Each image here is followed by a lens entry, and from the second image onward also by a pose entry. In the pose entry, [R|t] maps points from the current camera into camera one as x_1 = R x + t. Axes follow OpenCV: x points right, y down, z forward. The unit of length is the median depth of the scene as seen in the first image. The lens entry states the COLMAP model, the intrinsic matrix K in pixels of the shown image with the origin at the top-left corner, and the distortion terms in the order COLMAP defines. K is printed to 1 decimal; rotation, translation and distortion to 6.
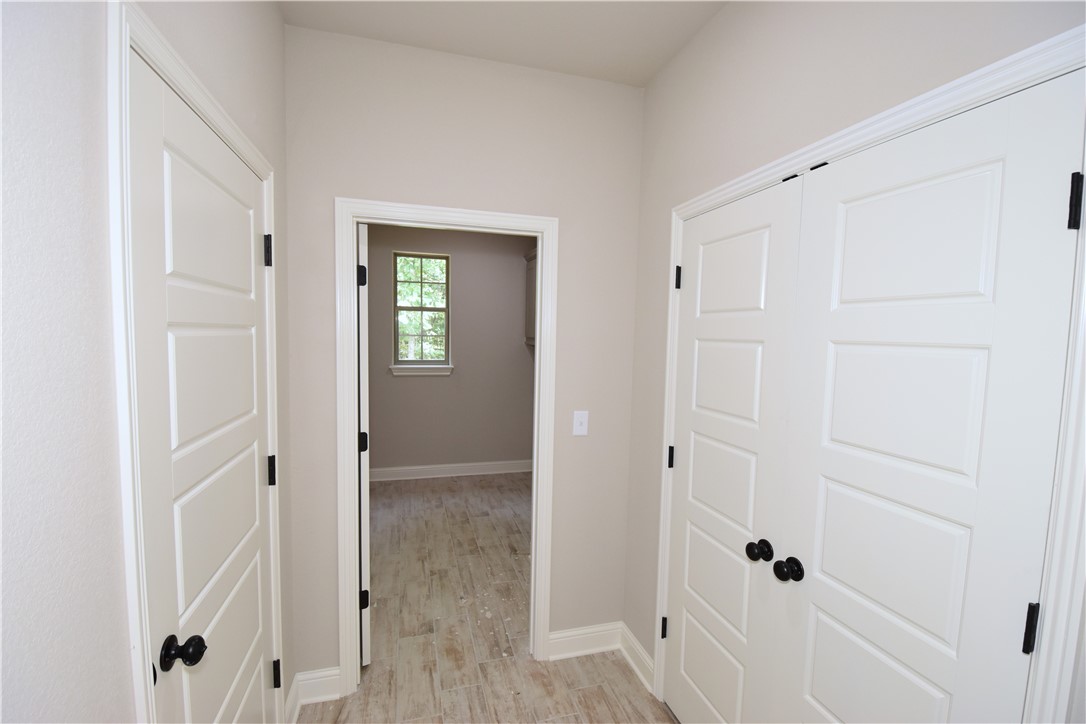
lens RADIAL K [[478.2, 0, 543.6], [0, 478.2, 360.3], [0, 0, 1]] dist [0.002221, -0.000262]
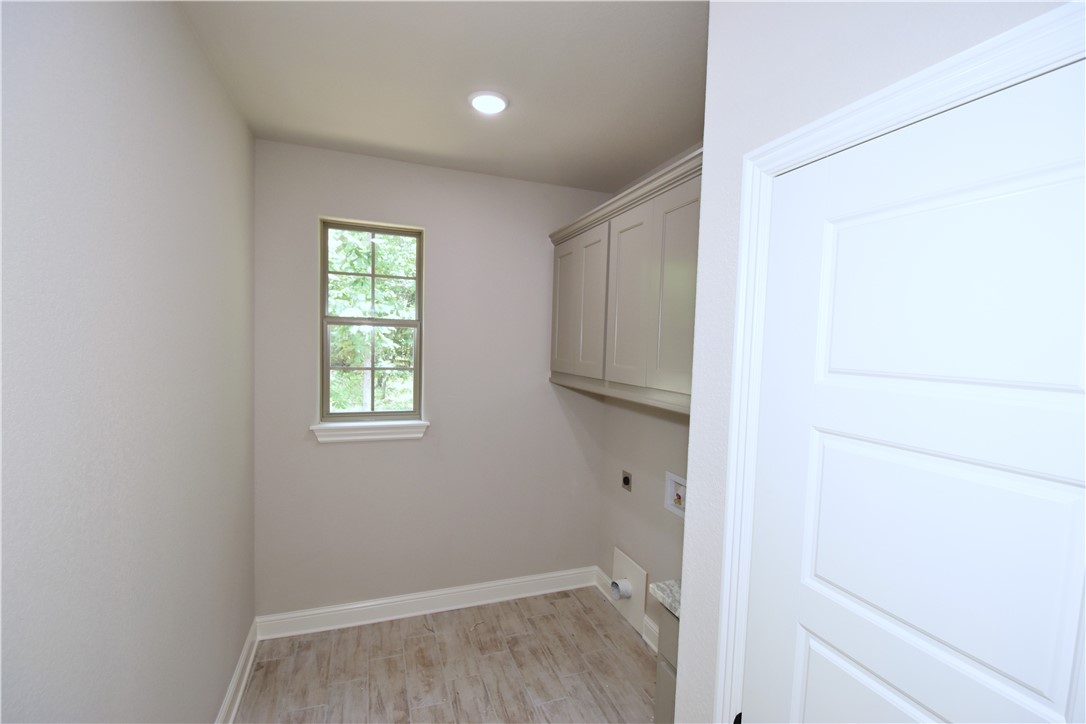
lens RADIAL K [[478.2, 0, 542.4], [0, 478.2, 363.2], [0, 0, 1]] dist [0.002221, -0.000262]
pose [[0.997683, 0.004077, 0.067912, -0.093507], [-0.002882, 0.999839, -0.017687, -0.048995], [-0.067973, 0.017451, 0.997535, 0.424944]]
